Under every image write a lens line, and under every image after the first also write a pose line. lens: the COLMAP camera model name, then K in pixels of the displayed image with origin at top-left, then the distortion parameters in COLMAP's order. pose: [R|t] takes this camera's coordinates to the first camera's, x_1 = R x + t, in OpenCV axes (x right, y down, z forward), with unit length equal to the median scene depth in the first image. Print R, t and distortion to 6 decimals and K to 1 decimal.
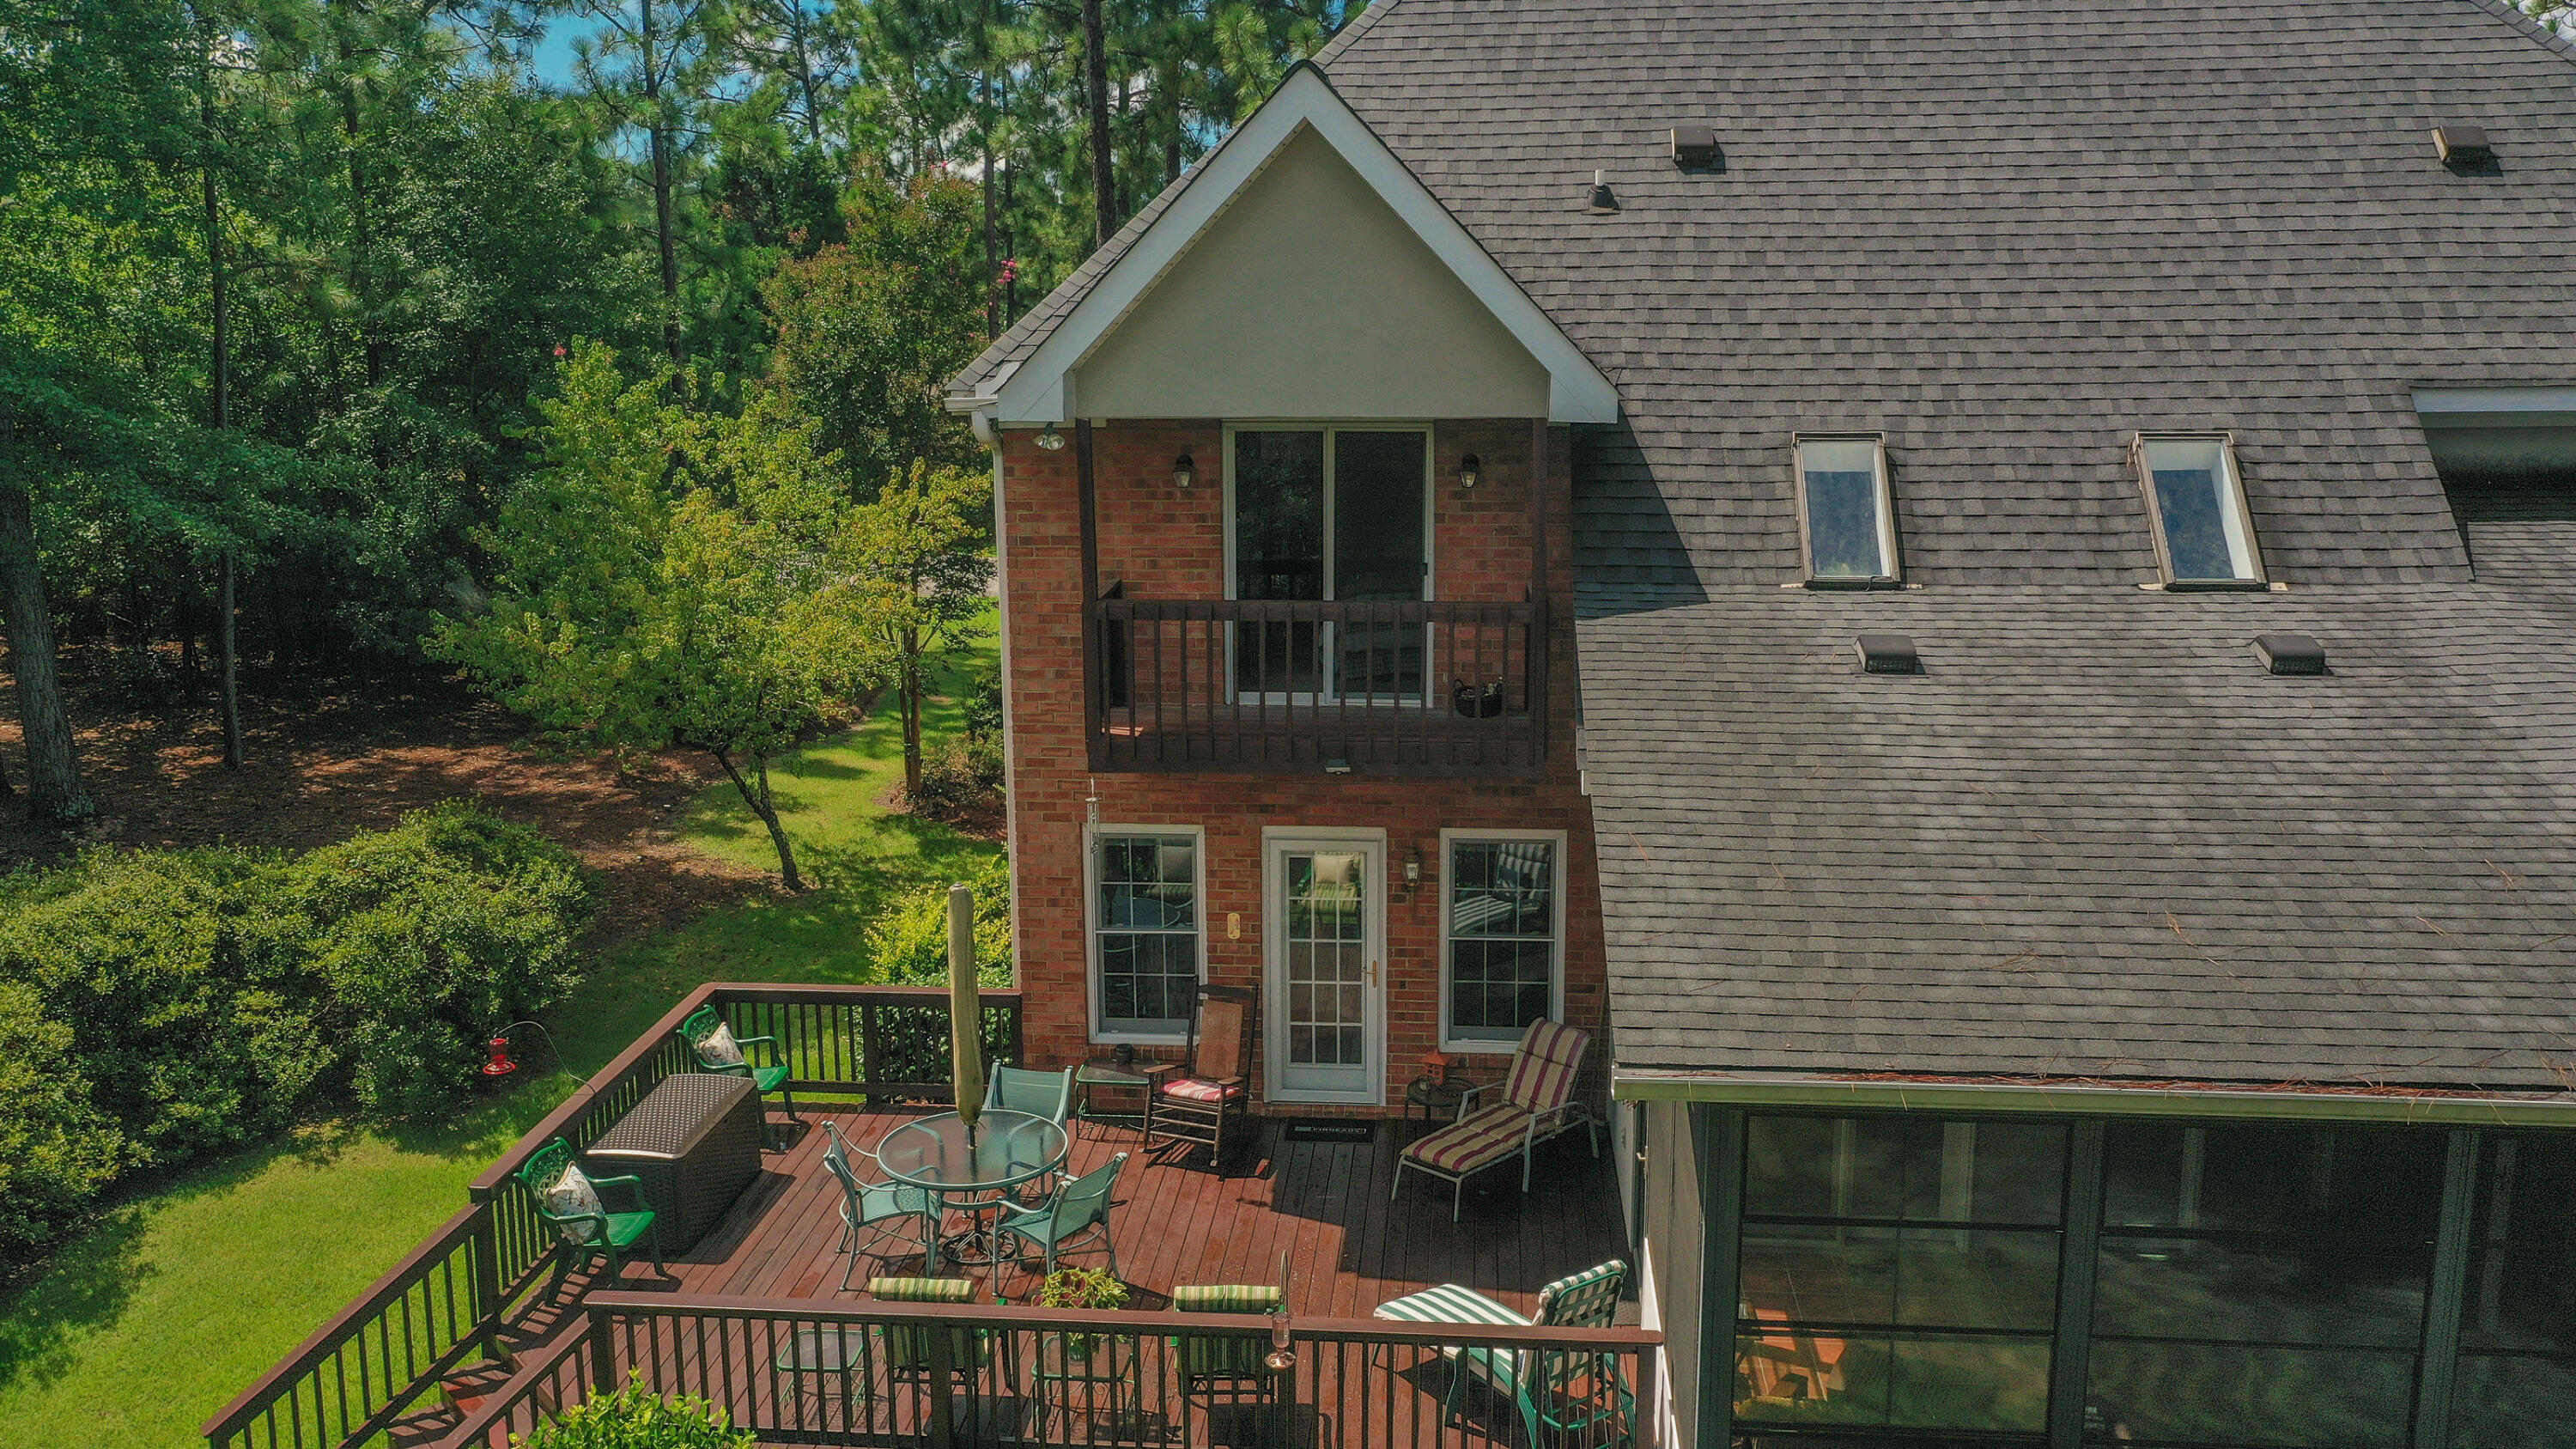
lens RADIAL K [[2039.9, 0, 1288.0], [0, 2039.9, 724.5], [0, 0, 1]] dist [-0.001278, 0.001289]
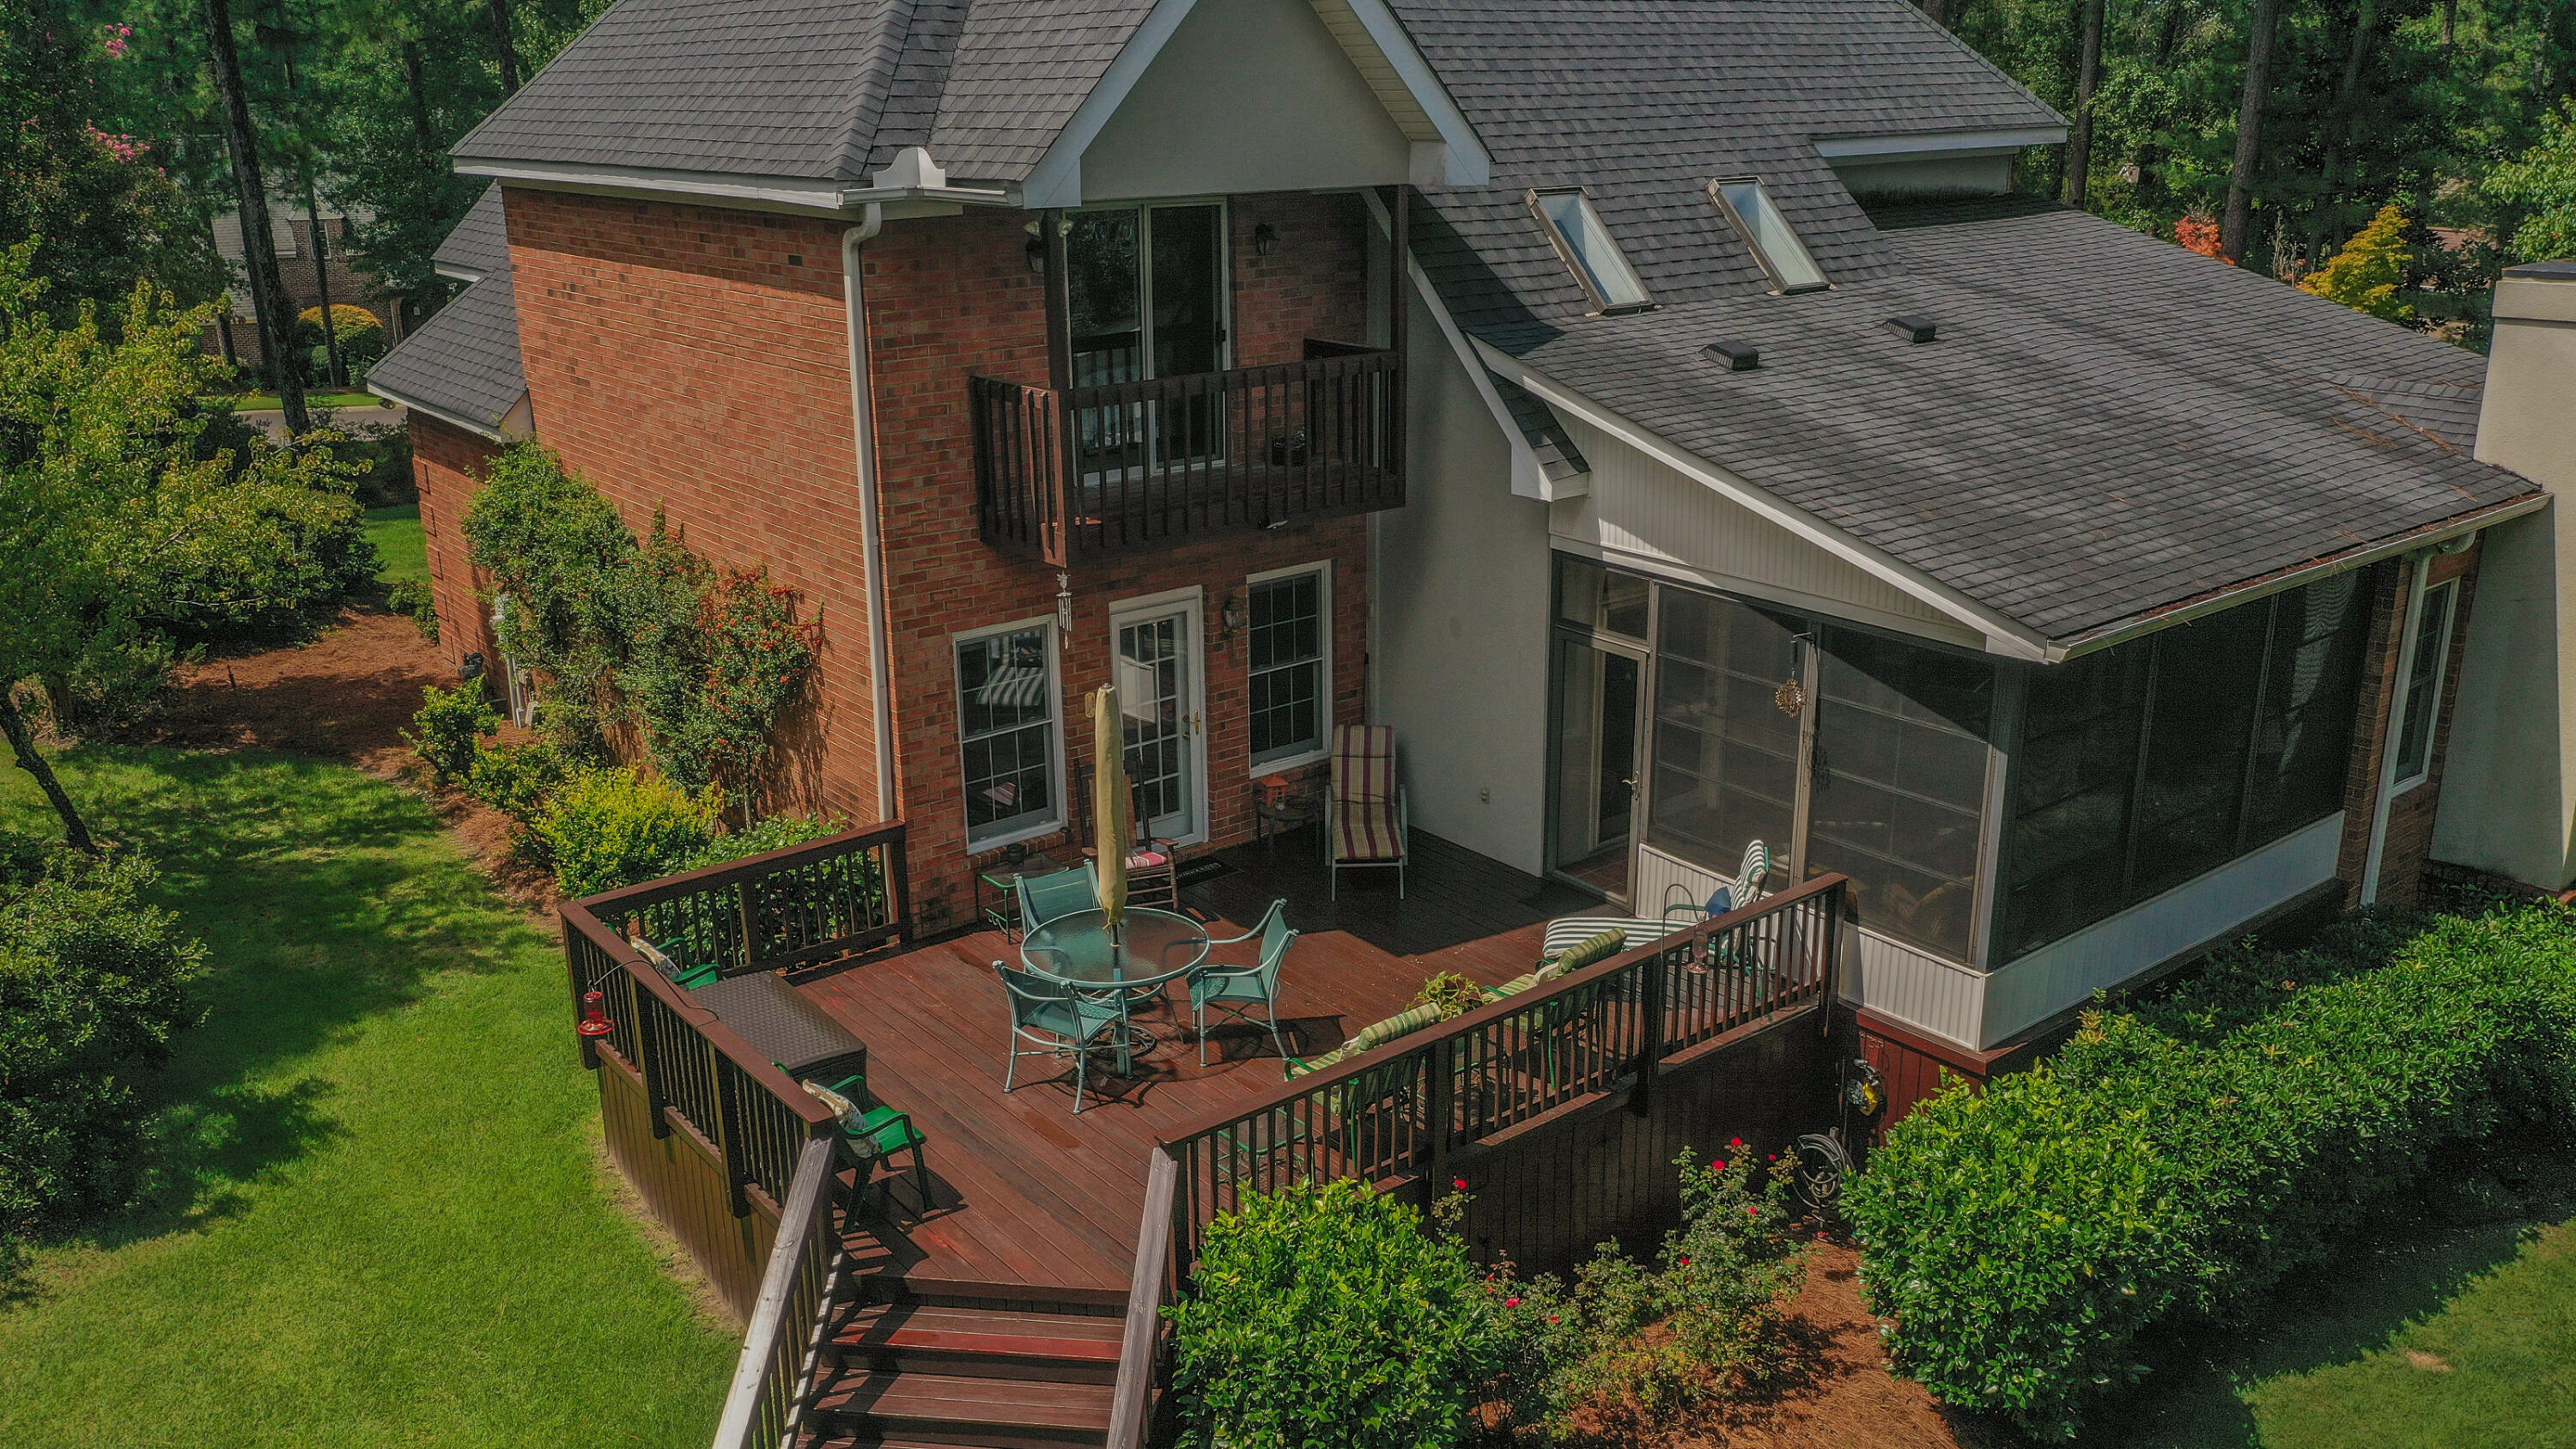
lens RADIAL K [[2039.9, 0, 1288.0], [0, 2039.9, 724.5], [0, 0, 1]] dist [-0.001278, 0.001289]
pose [[0.724901, -0.211387, 0.655617, -0.643059], [0.141760, 0.977159, 0.158319, -0.040888], [-0.674109, -0.021825, 0.738310, 0.178764]]
